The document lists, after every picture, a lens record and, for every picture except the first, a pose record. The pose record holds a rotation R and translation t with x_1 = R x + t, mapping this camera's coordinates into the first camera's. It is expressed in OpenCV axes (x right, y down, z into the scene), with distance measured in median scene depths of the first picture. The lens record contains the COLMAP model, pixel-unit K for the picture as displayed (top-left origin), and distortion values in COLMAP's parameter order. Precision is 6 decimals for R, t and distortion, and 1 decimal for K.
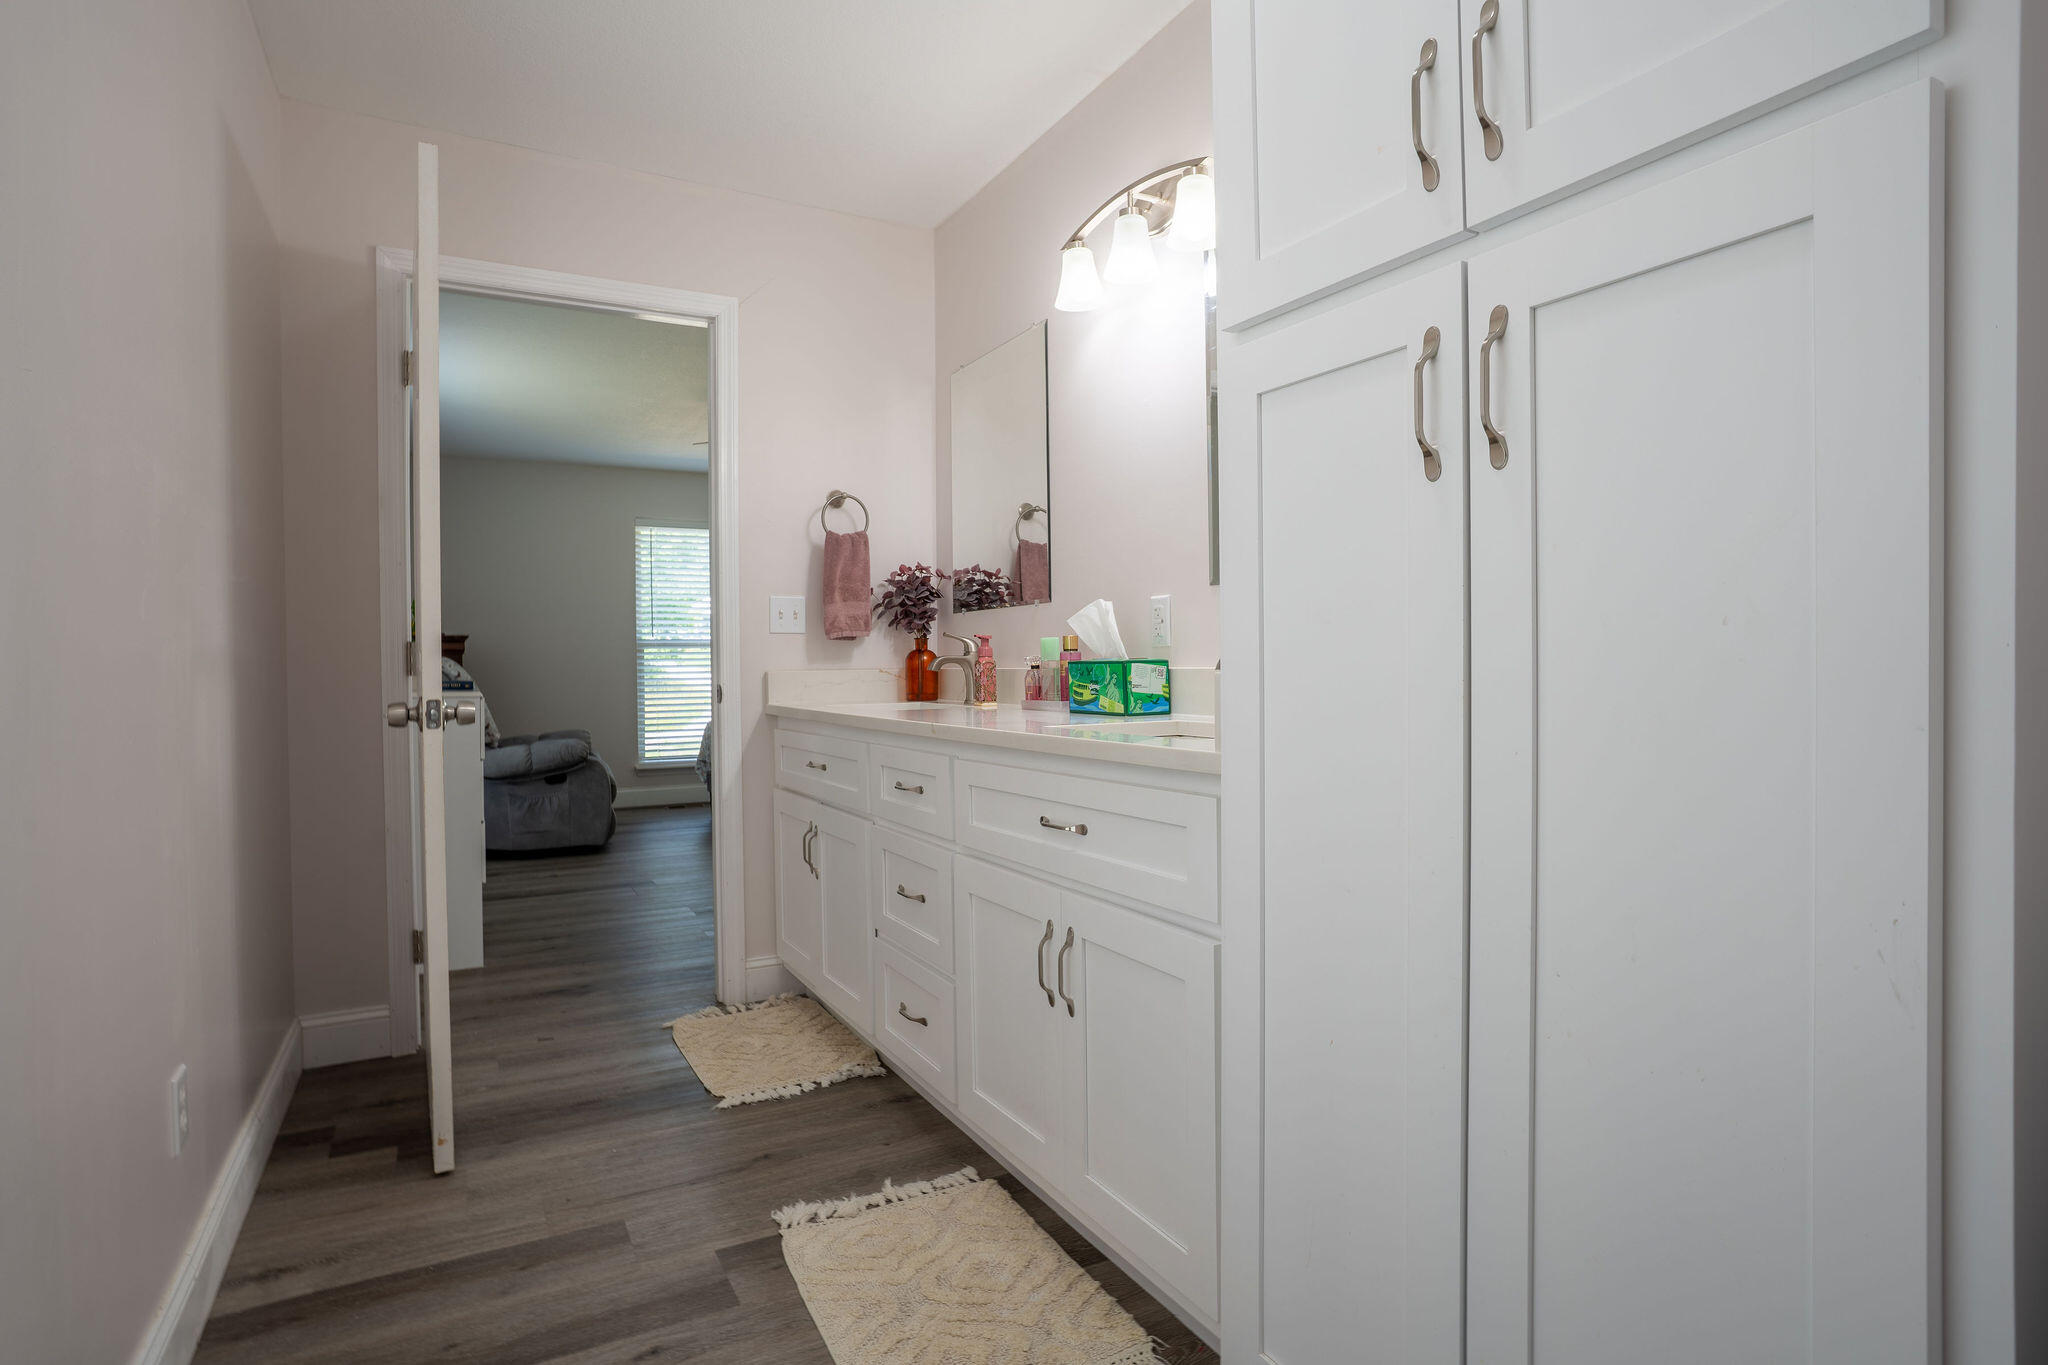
lens RADIAL K [[1066.4, 0, 1010.5], [0, 1066.4, 675.5], [0, 0, 1]] dist [-0.068352, 0.039024]
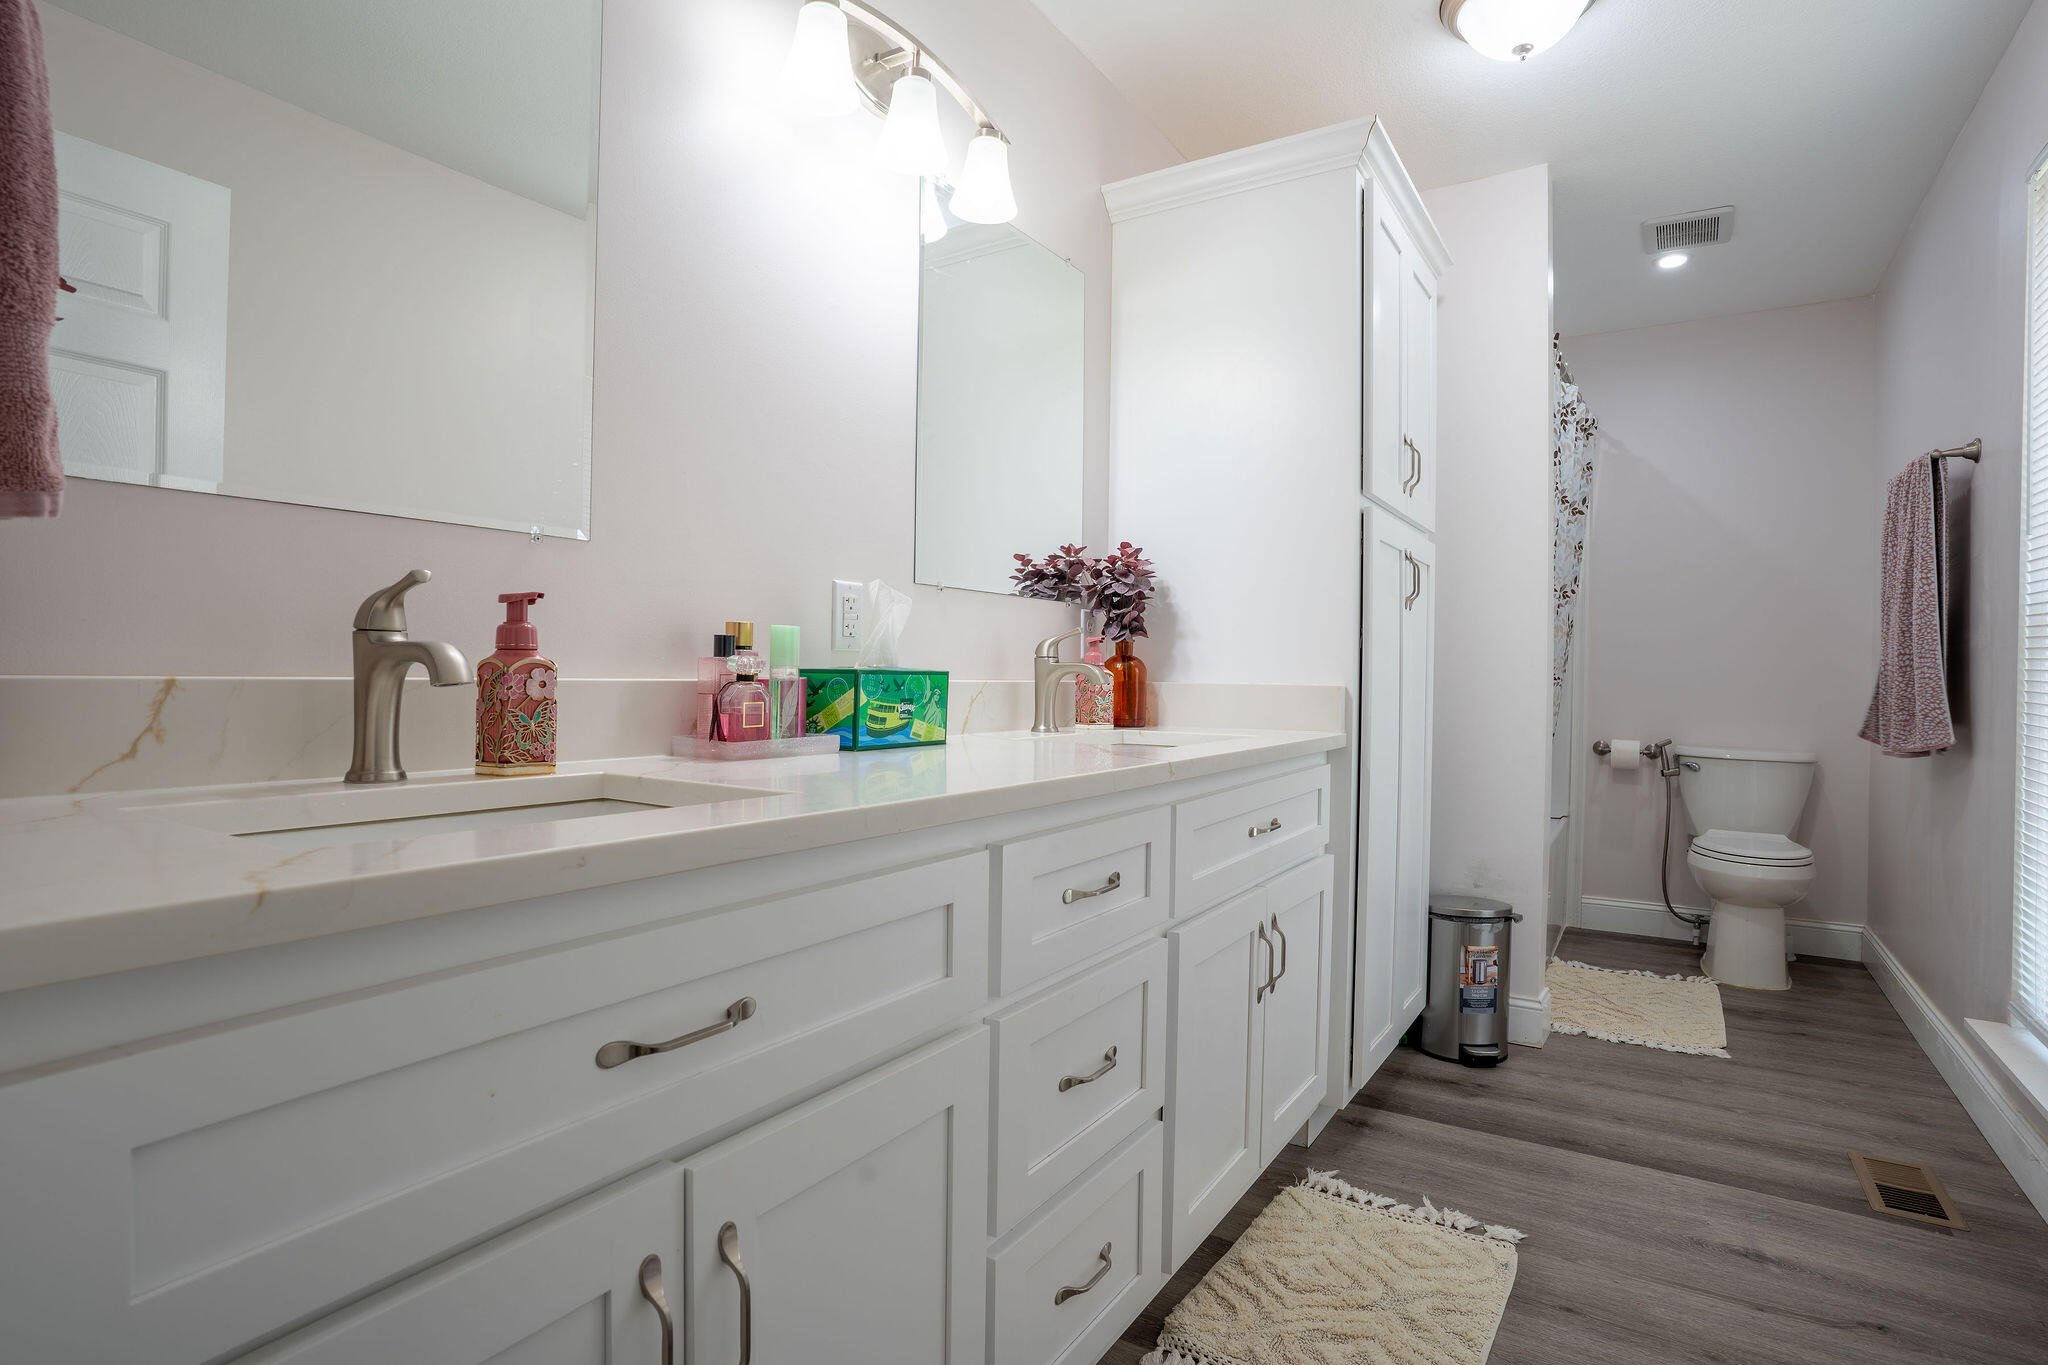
lens RADIAL K [[1045.2, 0, 1018.3], [0, 1045.2, 673.3], [0, 0, 1]] dist [-0.069473, 0.036501]
pose [[-0.494499, 0.005115, 0.869163, -0.553822], [0.000135, 0.999983, -0.005808, -0.007788], [-0.869178, -0.002755, -0.494492, 1.287221]]
